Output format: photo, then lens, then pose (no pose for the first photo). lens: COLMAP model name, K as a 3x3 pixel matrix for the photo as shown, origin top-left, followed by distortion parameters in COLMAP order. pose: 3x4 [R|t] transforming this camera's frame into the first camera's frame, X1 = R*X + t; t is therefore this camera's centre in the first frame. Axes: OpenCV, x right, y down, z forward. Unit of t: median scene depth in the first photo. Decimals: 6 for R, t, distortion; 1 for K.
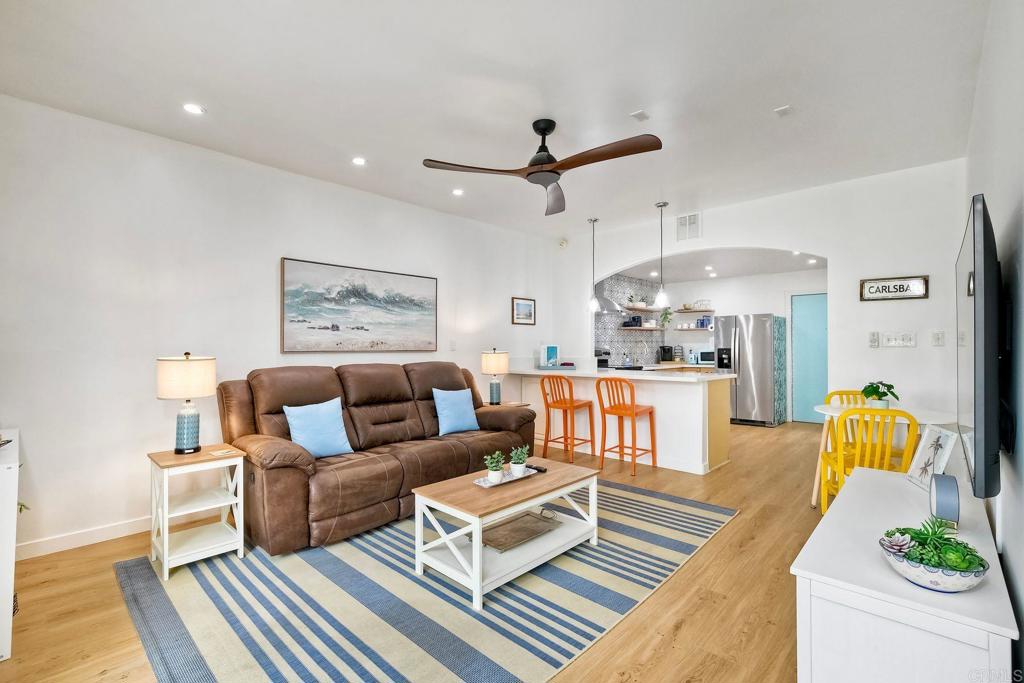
lens RADIAL K [[459.4, 0, 509.9], [0, 459.4, 344.6], [0, 0, 1]] dist [-0.001126, -0.000268]
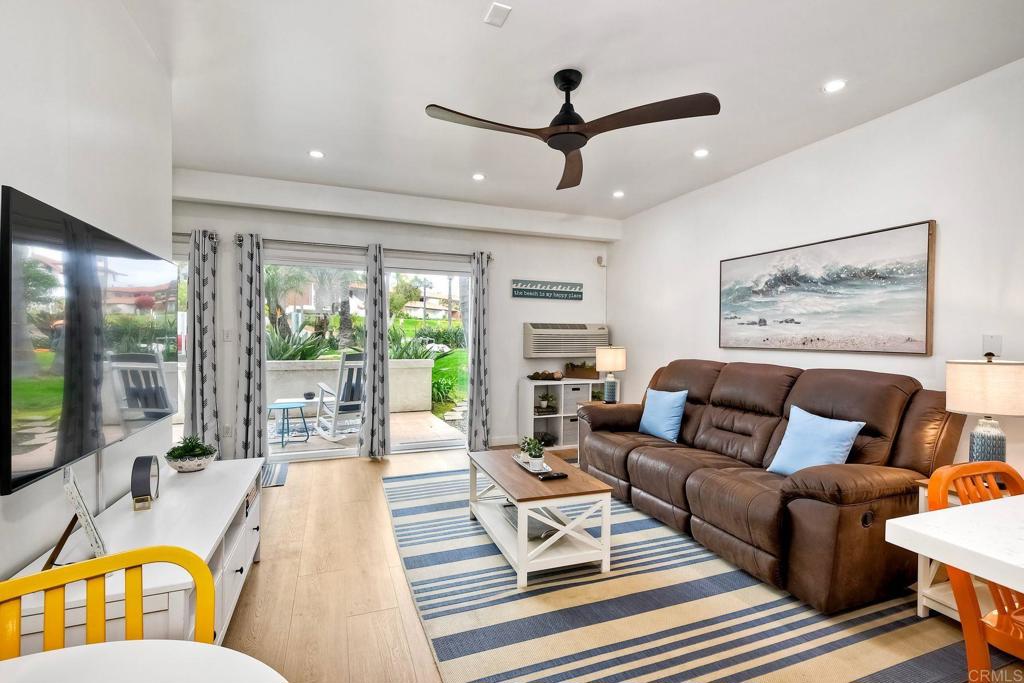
lens RADIAL K [[459.4, 0, 514.9], [0, 459.4, 343.6], [0, 0, 1]] dist [-0.001126, -0.000268]
pose [[-0.432521, 0.013117, -0.901528, 0.567866], [-0.003270, 0.999865, 0.016116, -0.006613], [0.901618, 0.009918, -0.432420, 0.831057]]
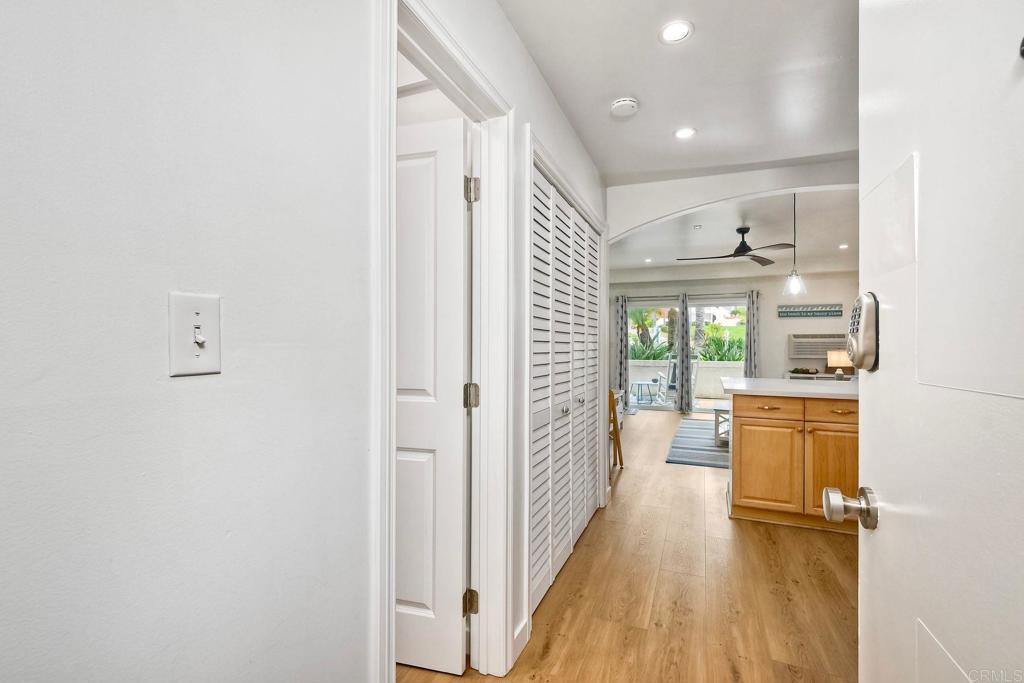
lens RADIAL K [[459.4, 0, 515.4], [0, 459.4, 341.9], [0, 0, 1]] dist [-0.001126, -0.000268]
pose [[-0.936743, -0.001673, -0.350015, 1.052944], [0.001721, 0.999954, -0.009386, 0.001431], [0.350014, -0.009394, -0.936697, 1.594259]]
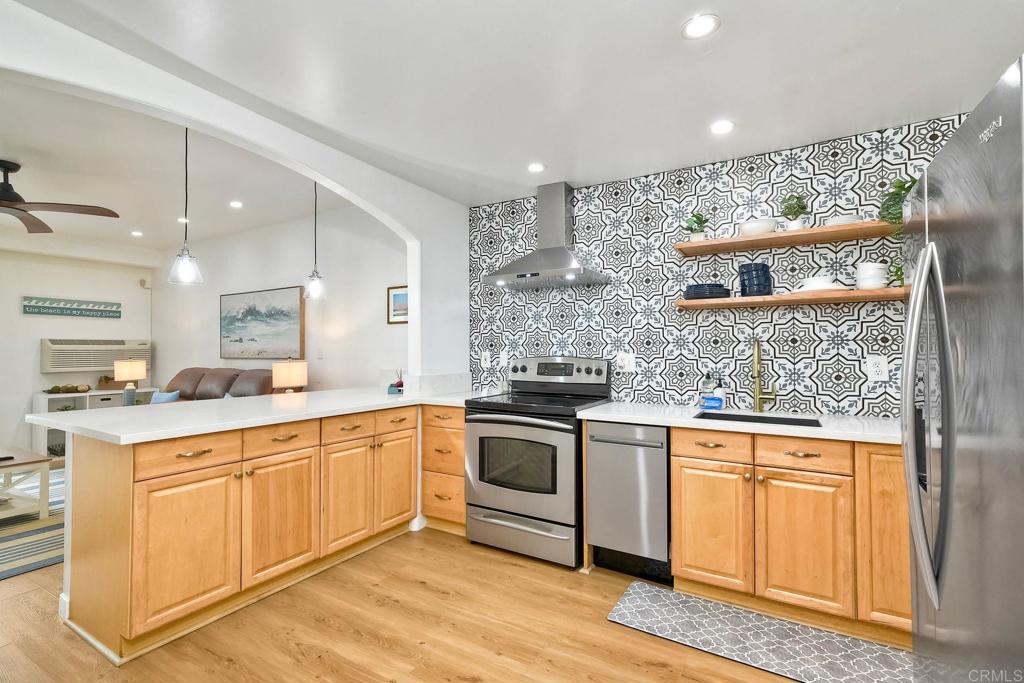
lens RADIAL K [[459.4, 0, 516.5], [0, 459.4, 344.0], [0, 0, 1]] dist [-0.001126, -0.000268]
pose [[0.229731, -0.013173, -0.973165, 0.960133], [0.008243, 0.999899, -0.011589, -0.003083], [0.973219, -0.005359, 0.229816, 1.285261]]
